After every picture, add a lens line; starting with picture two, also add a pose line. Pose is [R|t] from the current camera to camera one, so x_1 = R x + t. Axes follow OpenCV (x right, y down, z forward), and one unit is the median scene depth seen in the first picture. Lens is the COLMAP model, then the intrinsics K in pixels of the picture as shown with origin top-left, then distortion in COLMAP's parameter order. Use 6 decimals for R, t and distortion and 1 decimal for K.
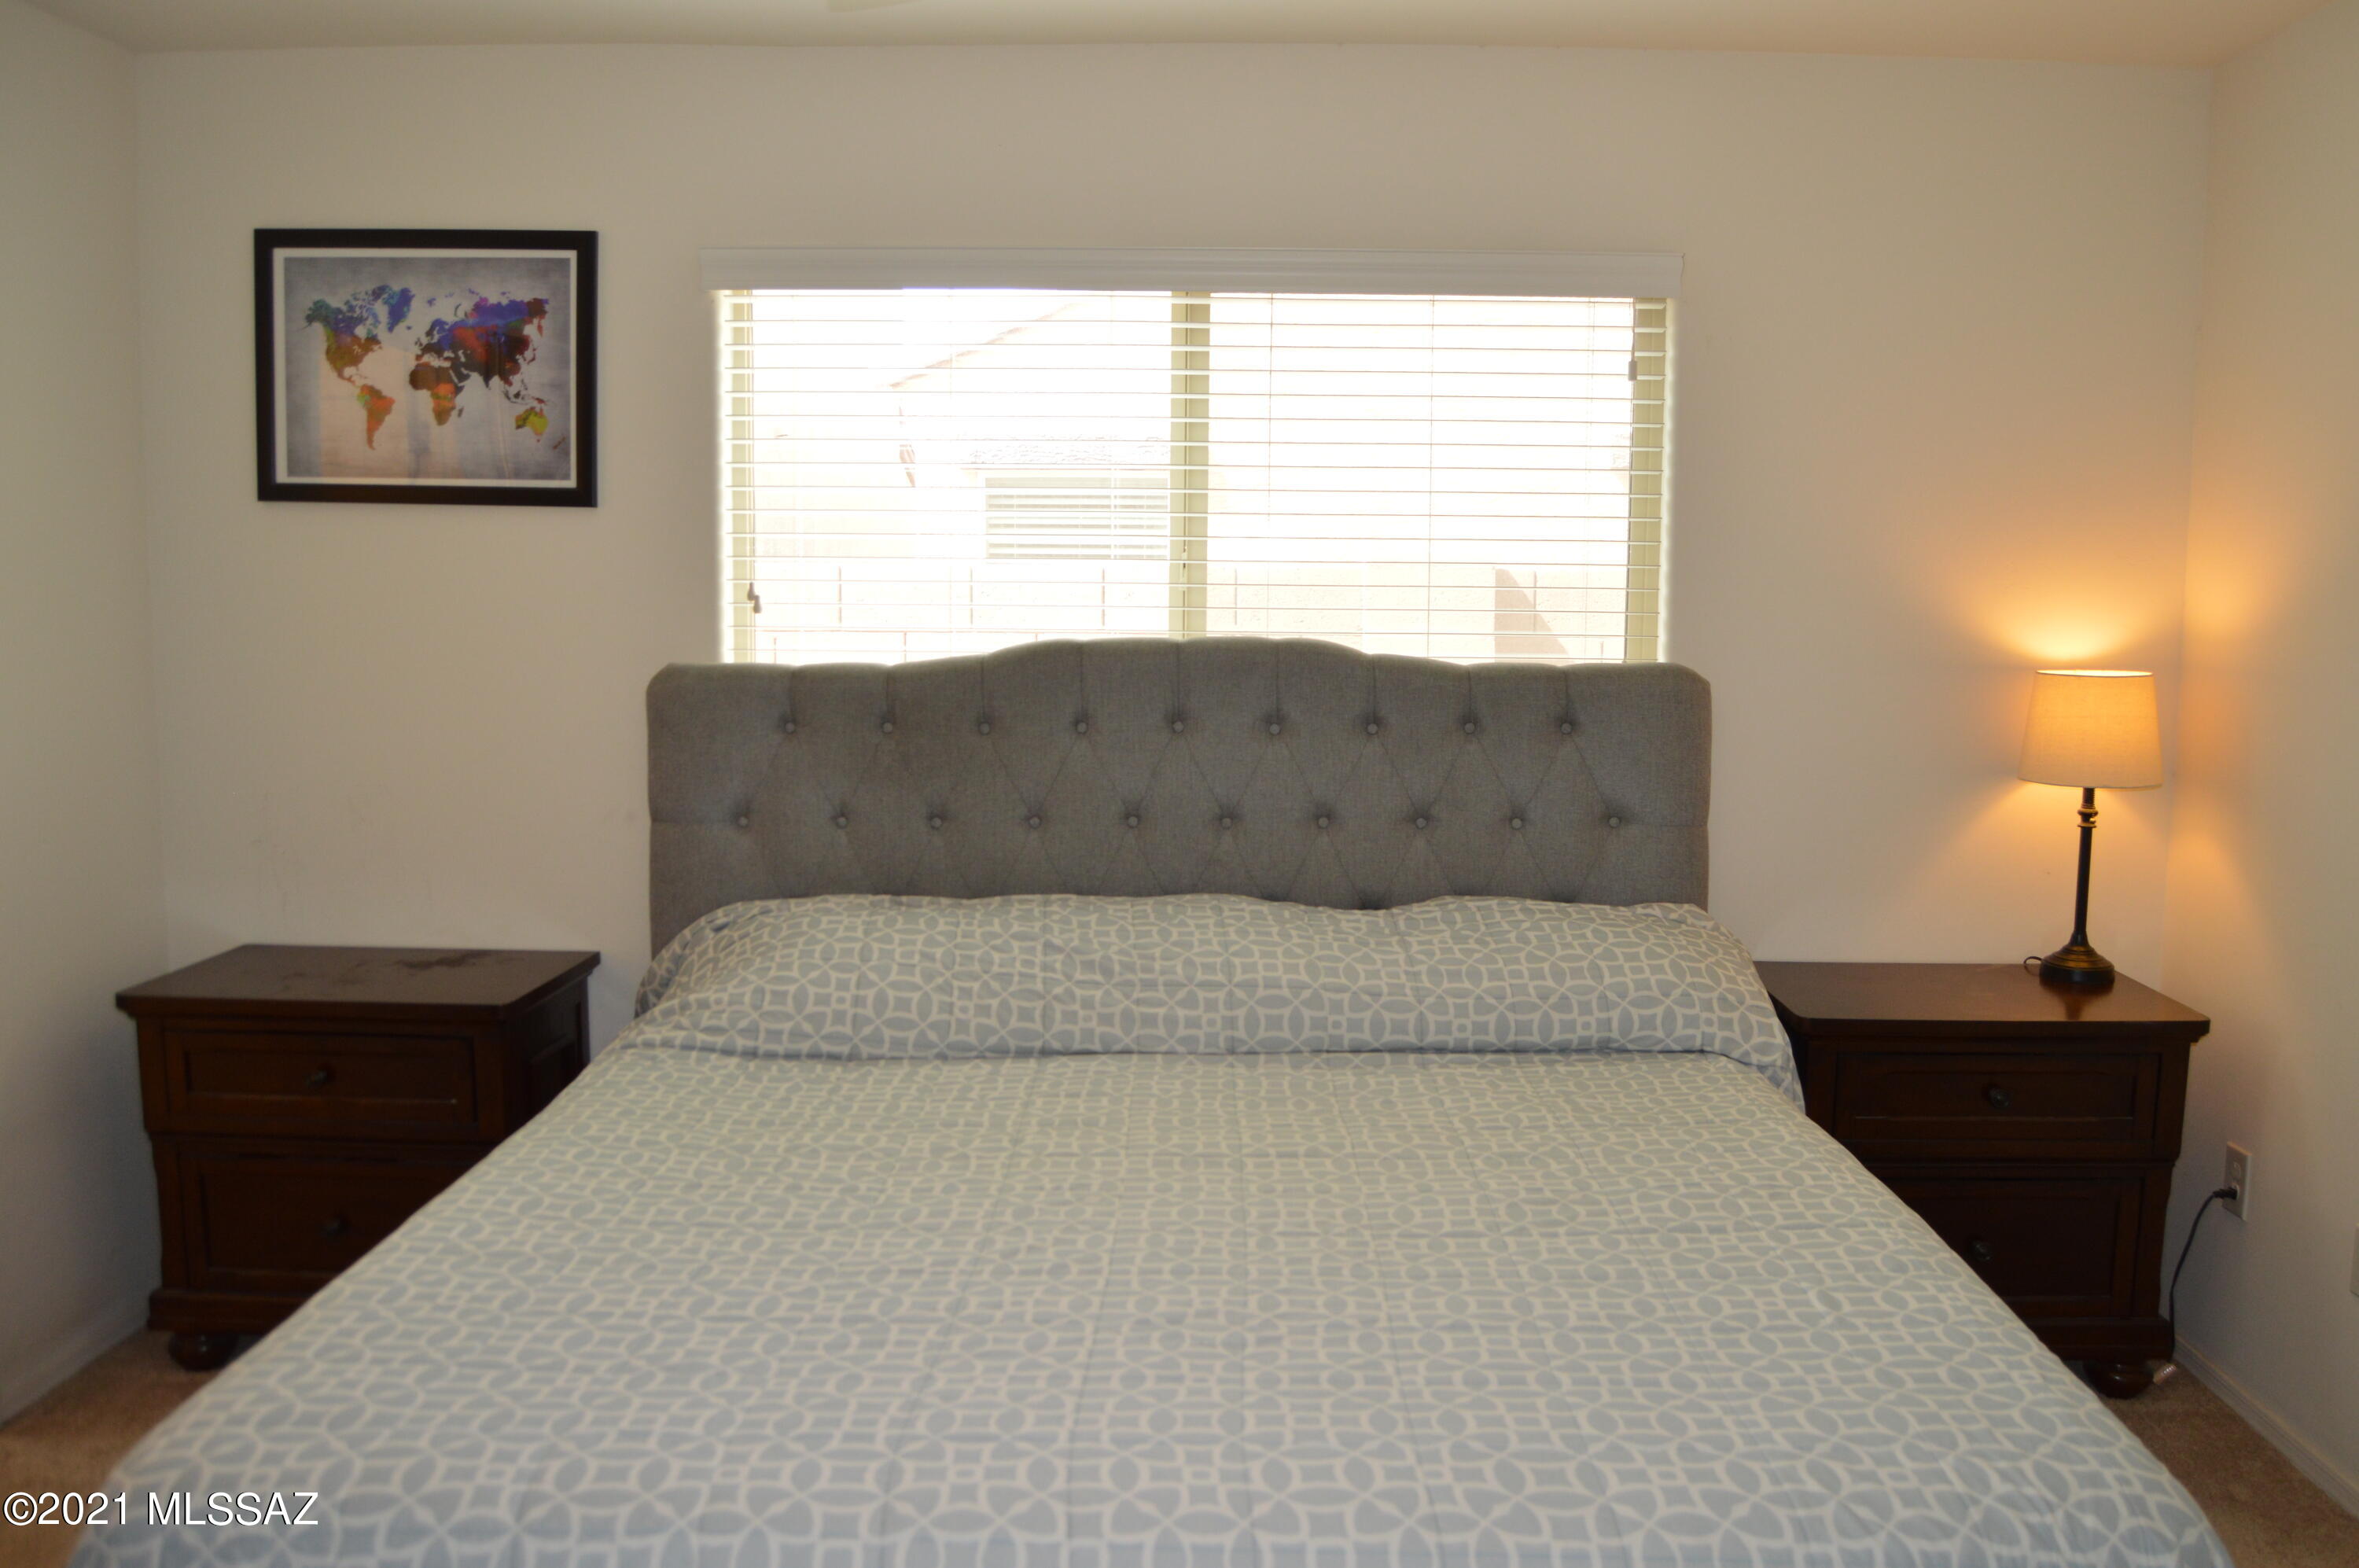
lens RADIAL K [[1886.7, 0, 1178.9], [0, 1886.7, 813.6], [0, 0, 1]] dist [-0.097574, 0.052140]
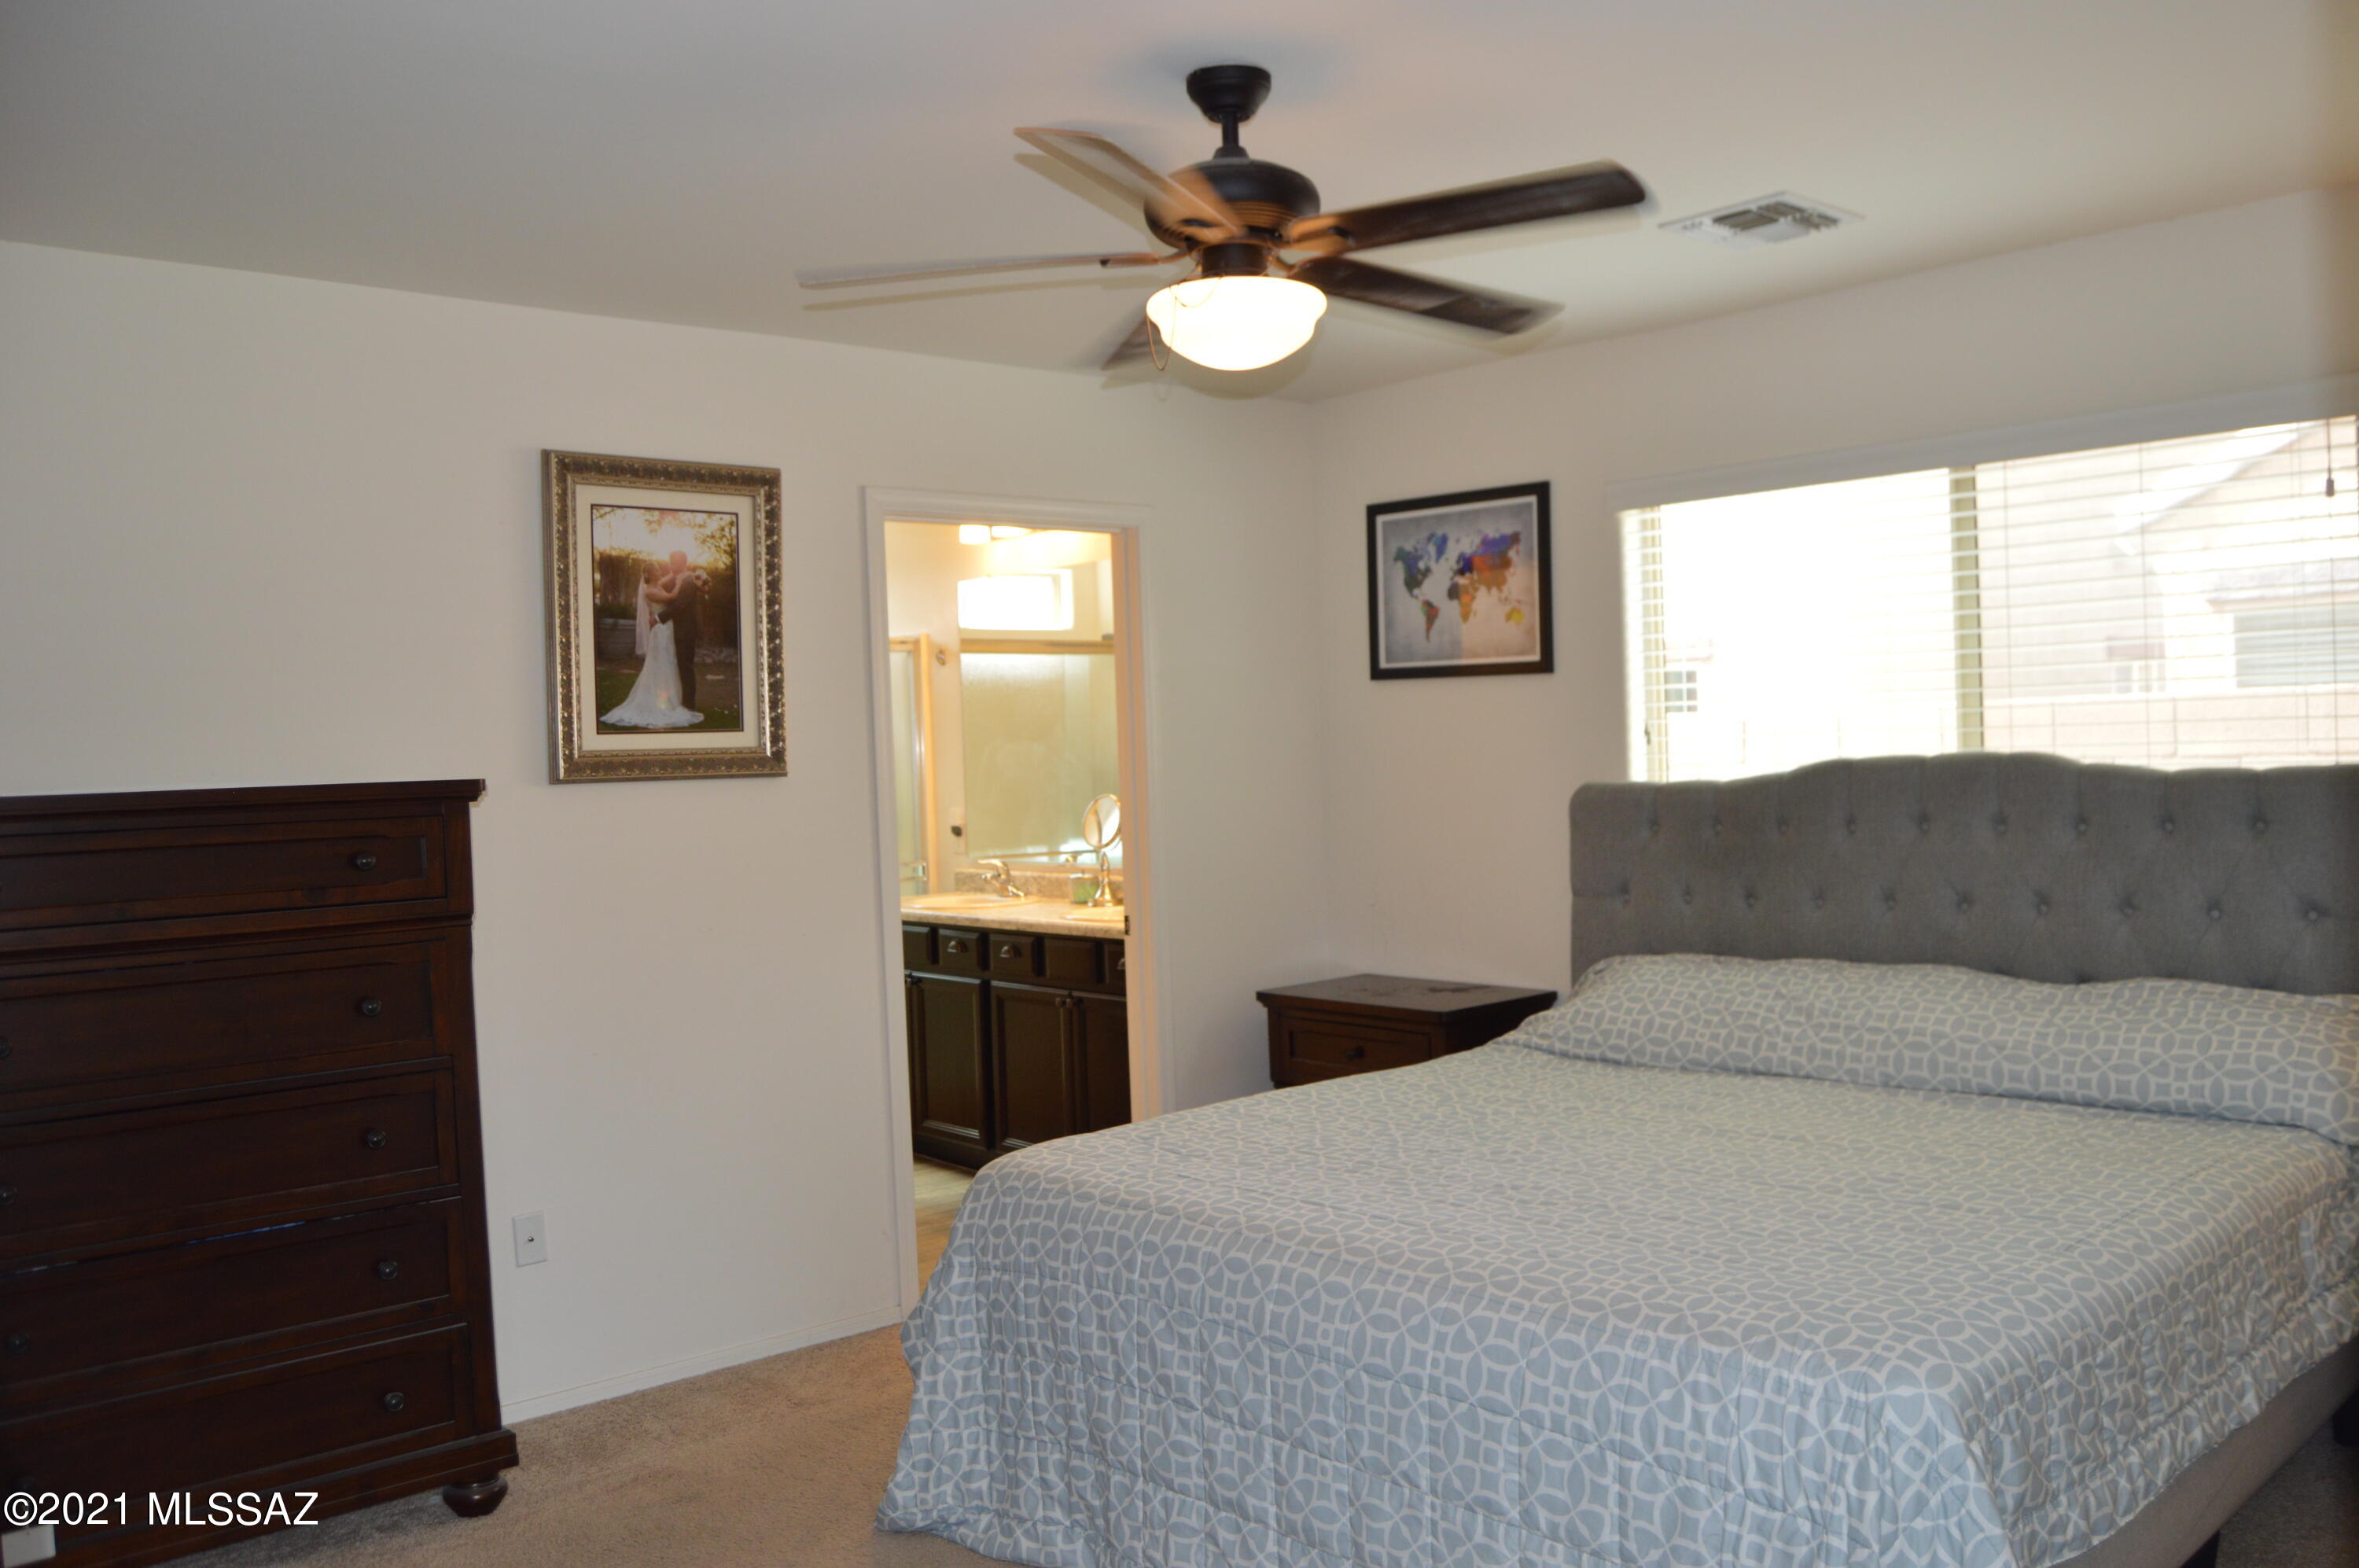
lens RADIAL K [[1886.7, 0, 1178.9], [0, 1886.7, 813.6], [0, 0, 1]] dist [-0.097574, 0.052140]
pose [[0.671576, -0.007739, -0.740895, 0.621165], [-0.048925, 0.997300, -0.054765, 0.038165], [0.739318, 0.073028, 0.669384, -0.174444]]
